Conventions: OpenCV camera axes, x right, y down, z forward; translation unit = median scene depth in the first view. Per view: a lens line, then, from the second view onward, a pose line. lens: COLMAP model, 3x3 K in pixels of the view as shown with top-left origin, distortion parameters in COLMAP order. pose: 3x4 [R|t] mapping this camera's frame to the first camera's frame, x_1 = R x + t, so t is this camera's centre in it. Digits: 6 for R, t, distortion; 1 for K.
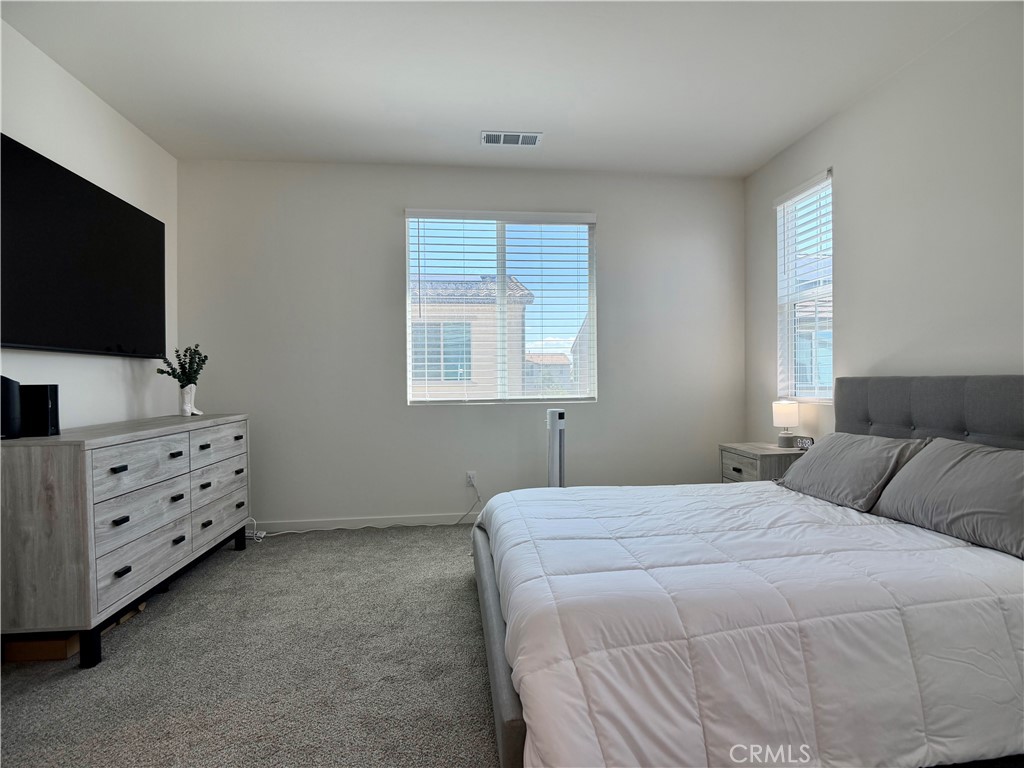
lens RADIAL K [[534.5, 0, 516.6], [0, 534.5, 384.7], [0, 0, 1]] dist [-0.001115, -0.011505]
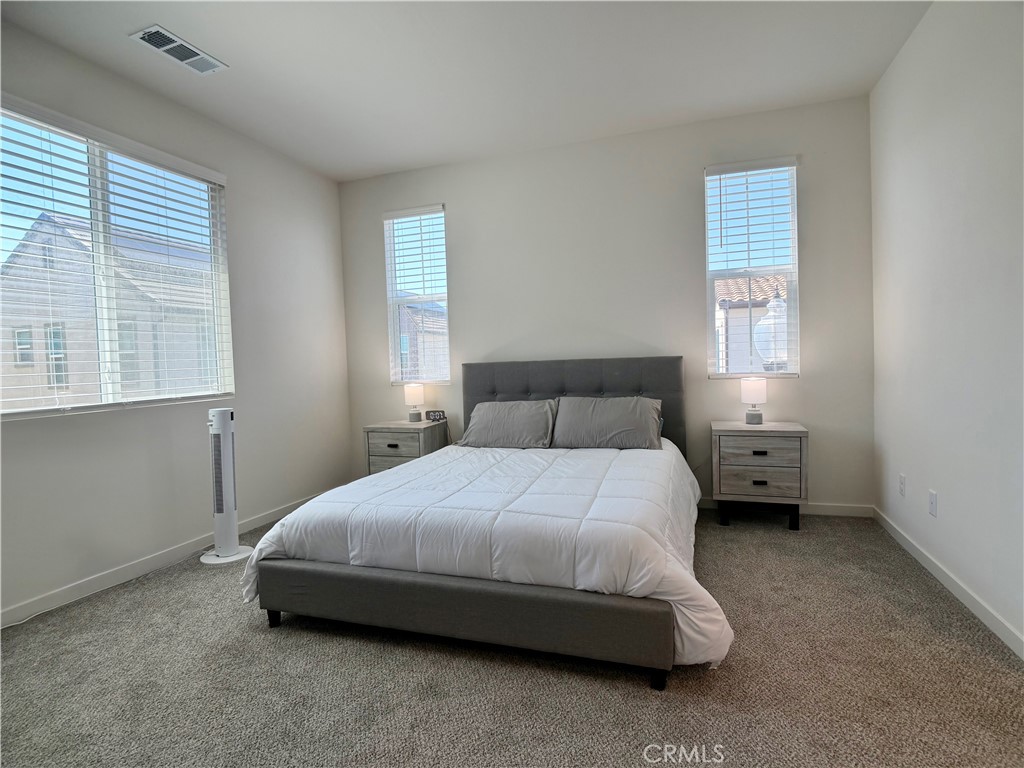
lens RADIAL K [[528.1, 0, 511.5], [0, 528.1, 380.2], [0, 0, 1]] dist [-0.000489, -0.000398]
pose [[0.442150, -0.040673, 0.896018, -0.510232], [0.038521, 0.998911, 0.026335, -0.000987], [-0.896114, 0.022872, 0.443235, 0.279164]]
